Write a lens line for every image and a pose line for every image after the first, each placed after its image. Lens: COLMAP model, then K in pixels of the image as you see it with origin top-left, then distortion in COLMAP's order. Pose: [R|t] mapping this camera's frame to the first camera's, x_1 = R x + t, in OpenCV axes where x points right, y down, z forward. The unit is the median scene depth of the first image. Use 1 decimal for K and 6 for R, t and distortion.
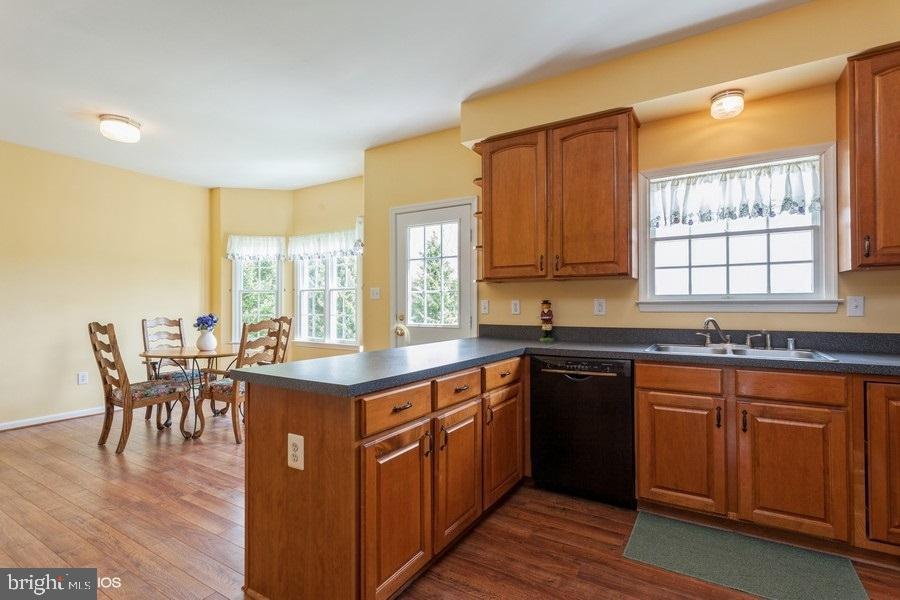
lens RADIAL K [[428.4, 0, 451.4], [0, 428.4, 302.7], [0, 0, 1]] dist [0.000435, -0.000134]
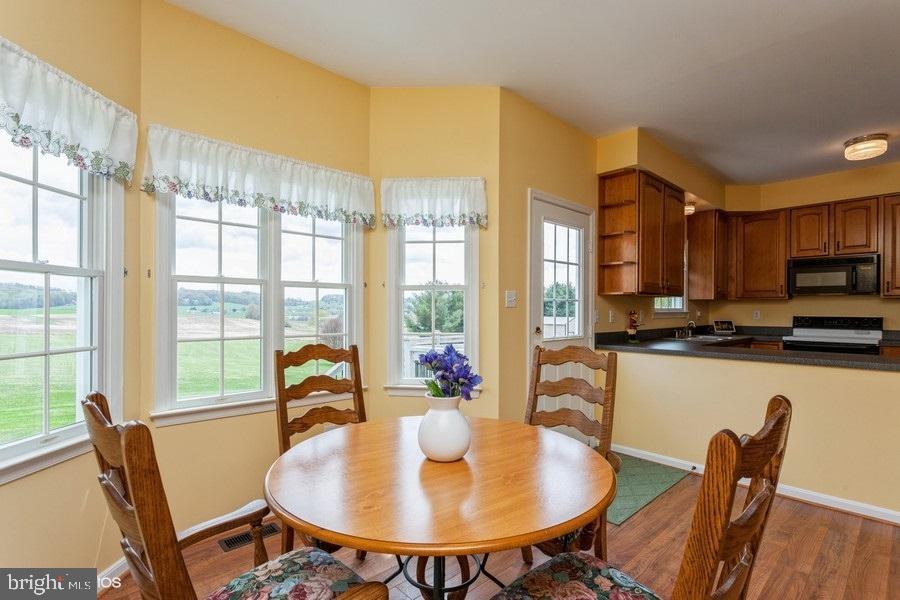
lens RADIAL K [[430.6, 0, 450.2], [0, 430.6, 308.8], [0, 0, 1]] dist [-0.001988, 0.000494]
pose [[0.271181, 0.004566, 0.962518, -1.406616], [-0.010704, 0.999941, -0.001727, -0.005084], [-0.962469, -0.009834, 0.271214, 1.425186]]
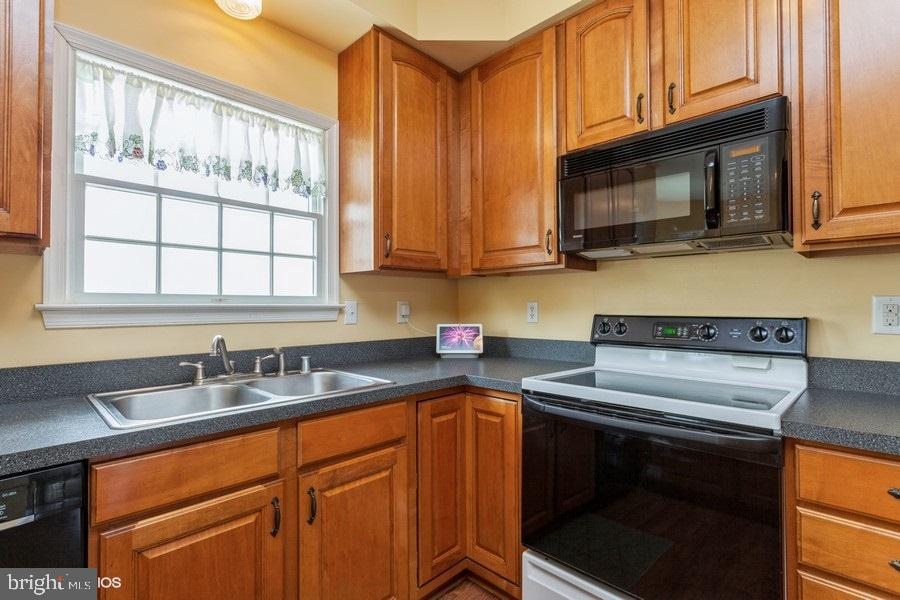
lens RADIAL K [[426.7, 0, 450.0], [0, 426.7, 300.0], [0, 0, 1]] dist [-0.004181, -0.000425]
pose [[0.222757, 0.018166, 0.974705, 0.109215], [-0.003952, 0.999835, -0.017732, -0.002904], [-0.974866, 0.000098, 0.222792, 0.537251]]
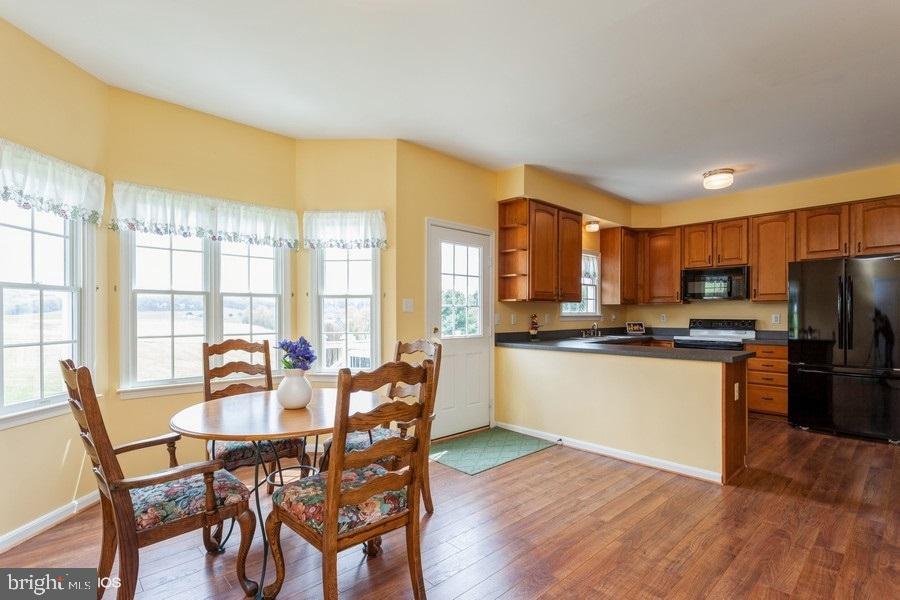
lens RADIAL K [[432.4, 0, 449.7], [0, 432.4, 315.4], [0, 0, 1]] dist [0.000170, -0.000229]
pose [[0.268228, -0.001369, 0.963354, -1.625085], [-0.007781, 0.999963, 0.003588, -0.007281], [-0.963324, -0.008458, 0.268208, 1.062006]]
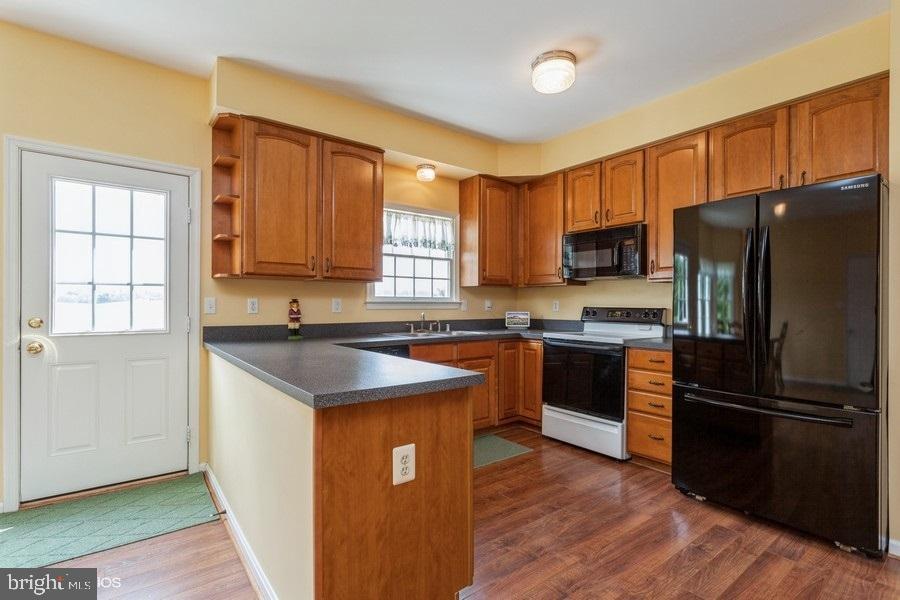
lens RADIAL K [[428.4, 0, 451.4], [0, 428.4, 302.7], [0, 0, 1]] dist [0.000435, -0.000134]
pose [[0.358413, 0.005632, 0.933546, -0.715198], [-0.010841, 0.999939, -0.001870, 0.001306], [-0.933500, -0.009451, 0.358453, 0.349676]]
